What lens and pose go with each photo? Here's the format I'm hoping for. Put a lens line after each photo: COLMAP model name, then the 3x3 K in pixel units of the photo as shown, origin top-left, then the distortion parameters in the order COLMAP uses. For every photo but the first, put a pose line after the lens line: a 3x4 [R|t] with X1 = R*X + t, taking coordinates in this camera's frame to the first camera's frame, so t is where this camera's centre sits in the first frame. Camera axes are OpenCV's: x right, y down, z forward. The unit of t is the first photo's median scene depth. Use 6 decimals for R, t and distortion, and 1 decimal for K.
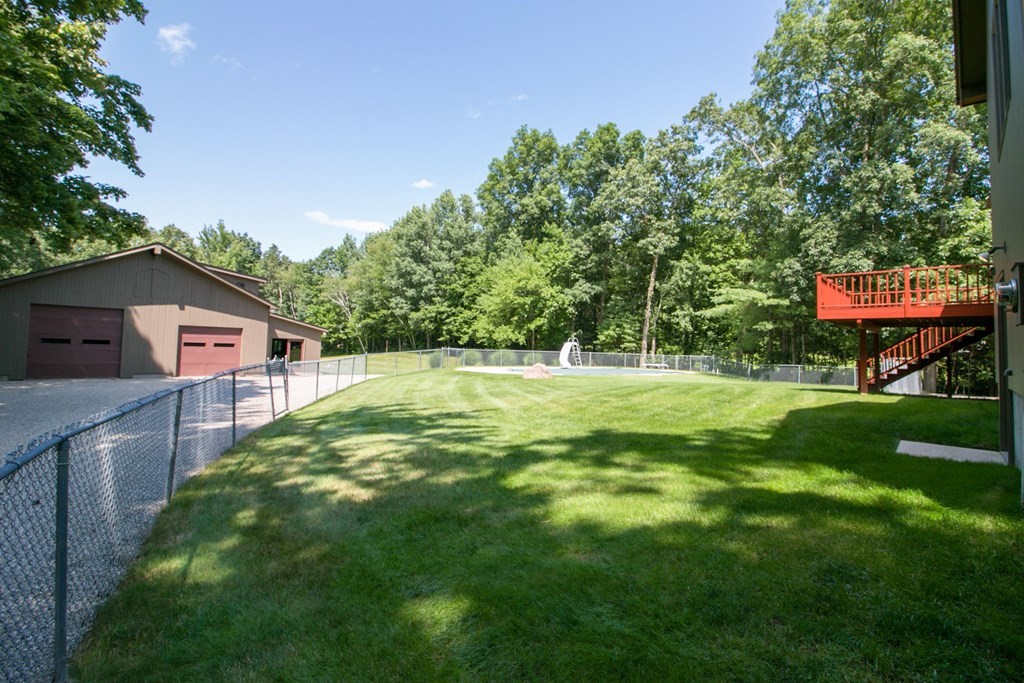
lens RADIAL K [[474.8, 0, 511.3], [0, 474.8, 334.1], [0, 0, 1]] dist [-0.025205, -0.000011]
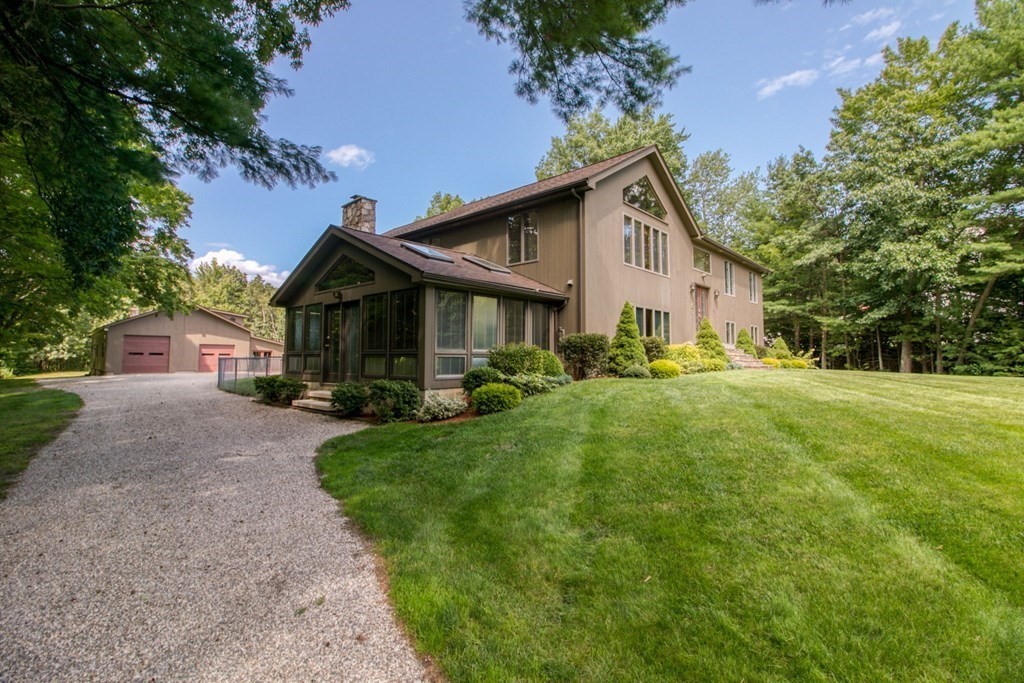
lens RADIAL K [[474.8, 0, 511.3], [0, 474.8, 334.1], [0, 0, 1]] dist [-0.025205, -0.000011]
pose [[0.999524, -0.025837, 0.016884, 0.184174], [0.026137, 0.999501, -0.017754, 0.002613], [-0.016417, 0.018187, 0.999700, -0.326862]]
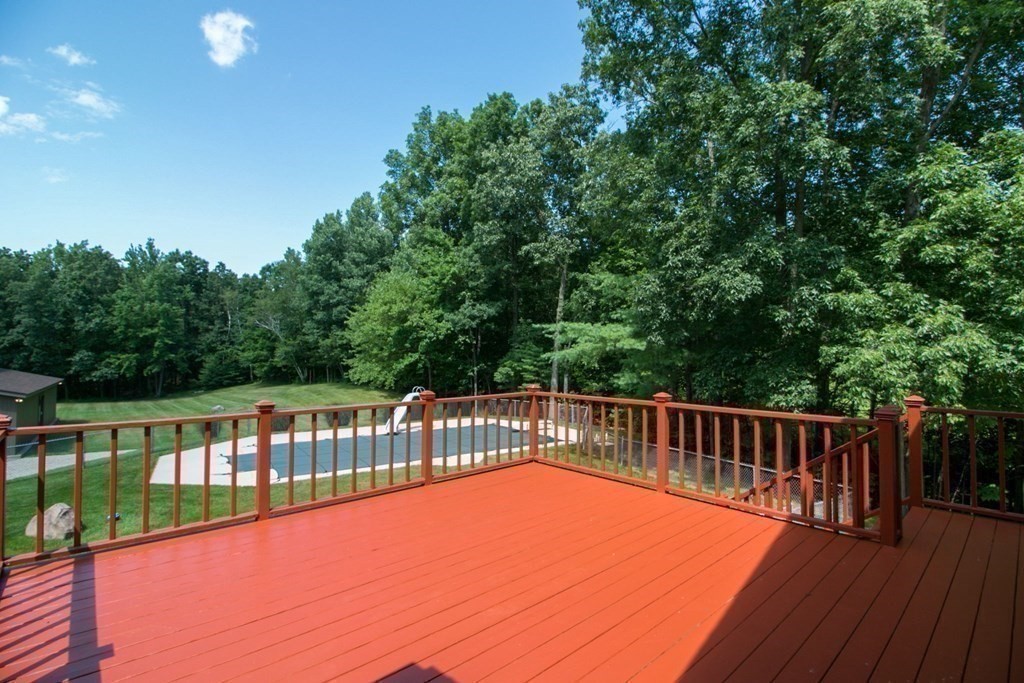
lens RADIAL K [[472.9, 0, 540.0], [0, 472.9, 338.9], [0, 0, 1]] dist [-0.015372, 0.000043]
pose [[0.998256, -0.029264, -0.051262, 0.223968], [0.029461, 0.999561, 0.003087, -0.038623], [0.051149, -0.004592, 0.998680, 0.185130]]
